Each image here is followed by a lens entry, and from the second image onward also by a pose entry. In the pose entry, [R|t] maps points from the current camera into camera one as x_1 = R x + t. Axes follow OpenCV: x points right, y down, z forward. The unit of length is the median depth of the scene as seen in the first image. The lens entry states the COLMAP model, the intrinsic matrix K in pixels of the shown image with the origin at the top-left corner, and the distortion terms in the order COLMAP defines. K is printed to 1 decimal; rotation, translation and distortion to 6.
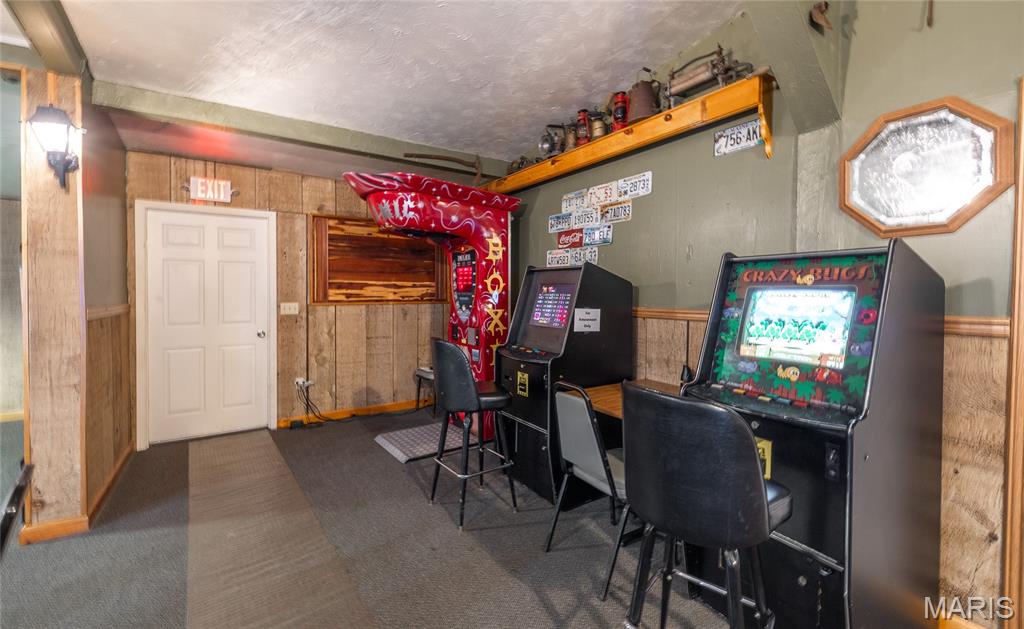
lens RADIAL K [[432.1, 0, 518.7], [0, 432.1, 296.9], [0, 0, 1]] dist [0.001021, 0.001121]
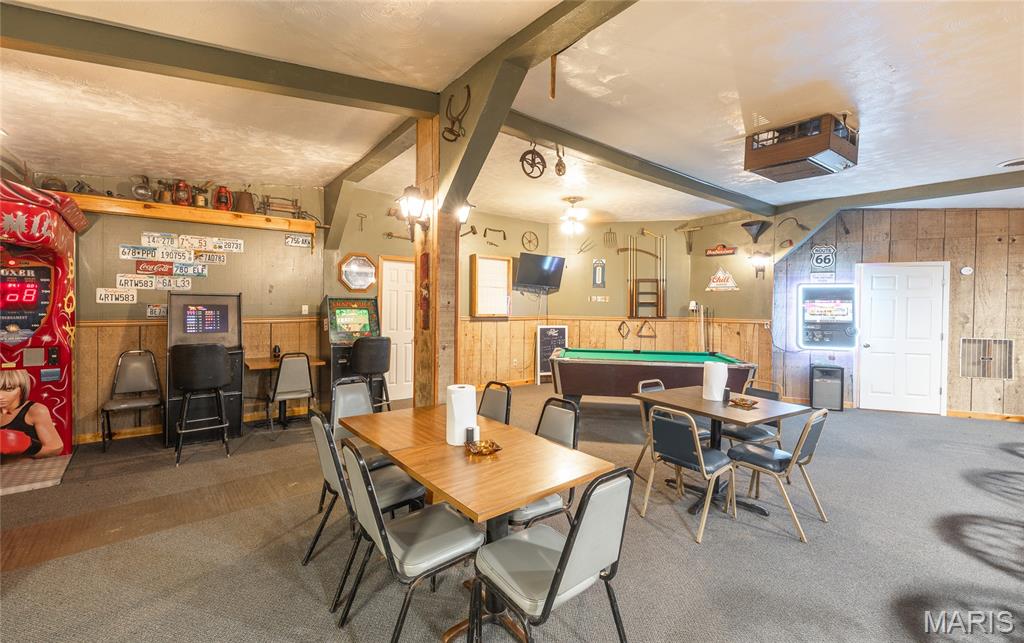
lens RADIAL K [[436.1, 0, 507.1], [0, 436.1, 307.7], [0, 0, 1]] dist [0.001825, 0.000277]
pose [[-0.053602, -0.014855, 0.998452, -1.220800], [0.000101, 0.999889, 0.014882, -0.034180], [-0.998562, 0.000899, -0.053594, 0.019518]]
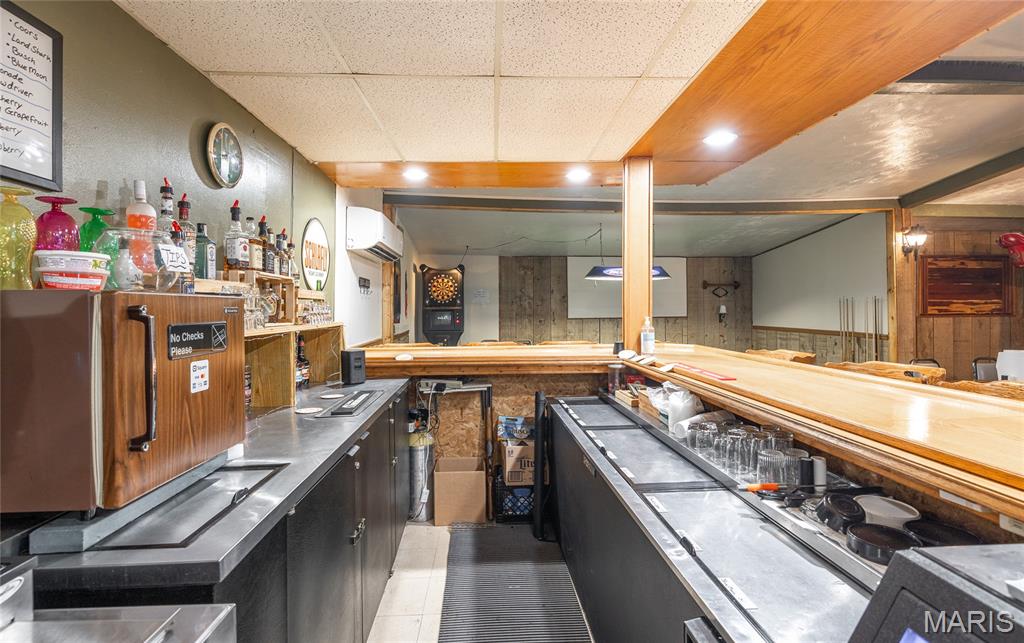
lens RADIAL K [[491.4, 0, 514.1], [0, 491.4, 307.8], [0, 0, 1]] dist [-0.002710, -0.000476]
pose [[0.858608, -0.008411, -0.512563, -0.977642], [0.001328, 0.999899, -0.014183, 0.011089], [0.512630, 0.011497, 0.858532, -1.390673]]
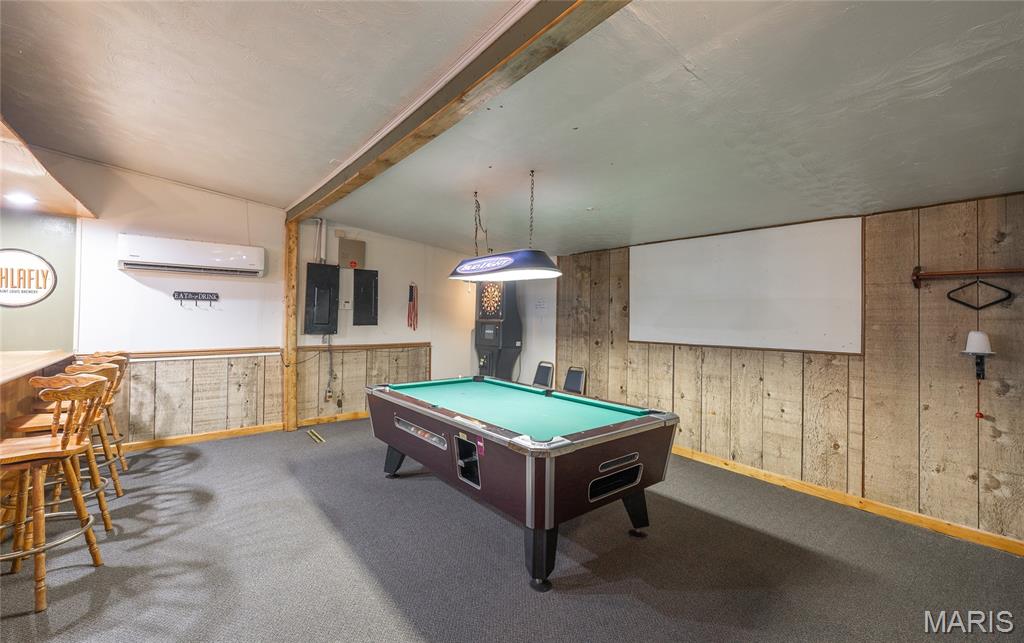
lens RADIAL K [[436.1, 0, 513.1], [0, 436.1, 313.8], [0, 0, 1]] dist [0.001825, 0.000277]
pose [[0.073122, -0.006345, -0.997303, -0.612368], [-0.028526, 0.999557, -0.008451, -0.036417], [0.996915, 0.029067, 0.072908, 0.380581]]
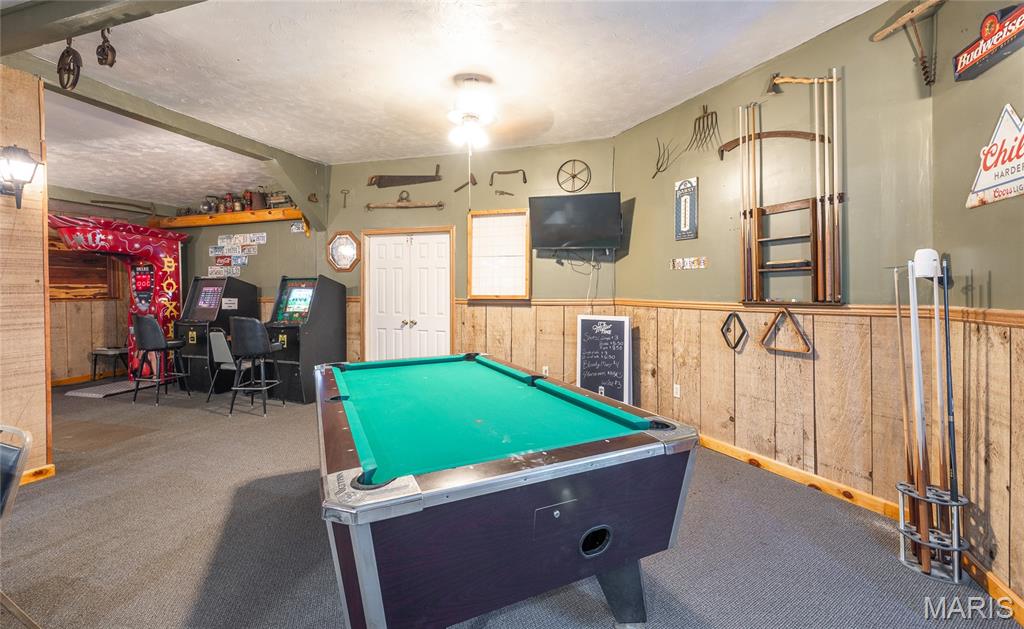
lens RADIAL K [[432.1, 0, 513.4], [0, 432.1, 298.9], [0, 0, 1]] dist [0.001021, 0.001121]
pose [[0.795459, -0.021030, 0.605642, -0.013366], [0.016538, 0.999779, 0.012995, 0.019126], [-0.605782, -0.000321, 0.795631, -1.128541]]
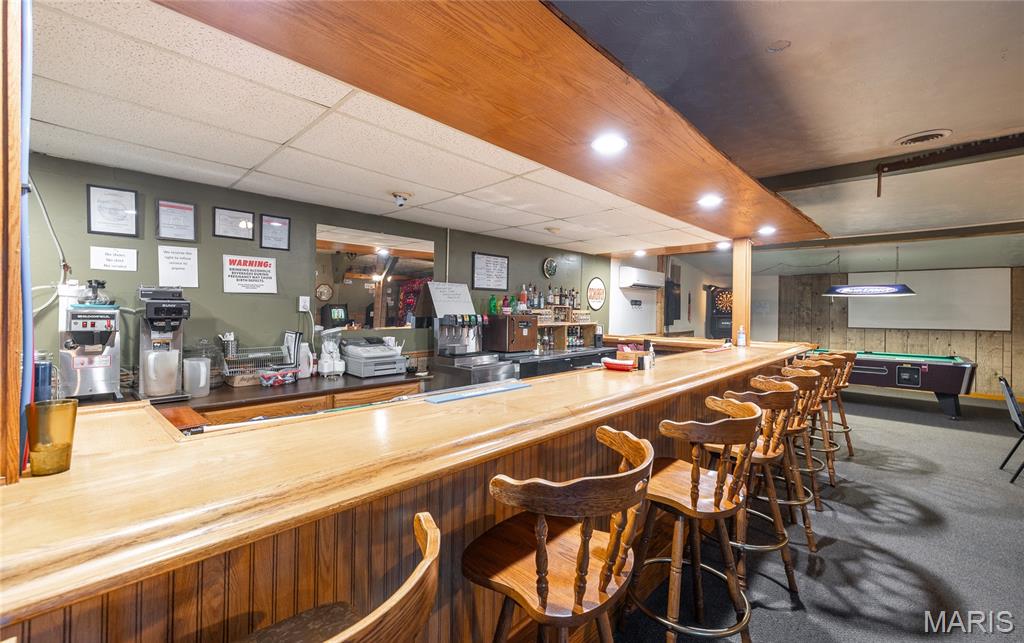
lens RADIAL K [[436.1, 0, 508.6], [0, 436.1, 312.9], [0, 0, 1]] dist [0.001825, 0.000277]
pose [[0.220443, 0.005354, -0.975385, -0.006294], [-0.023480, 0.999724, 0.000181, -0.007952], [0.975117, 0.022863, 0.220508, -1.574082]]
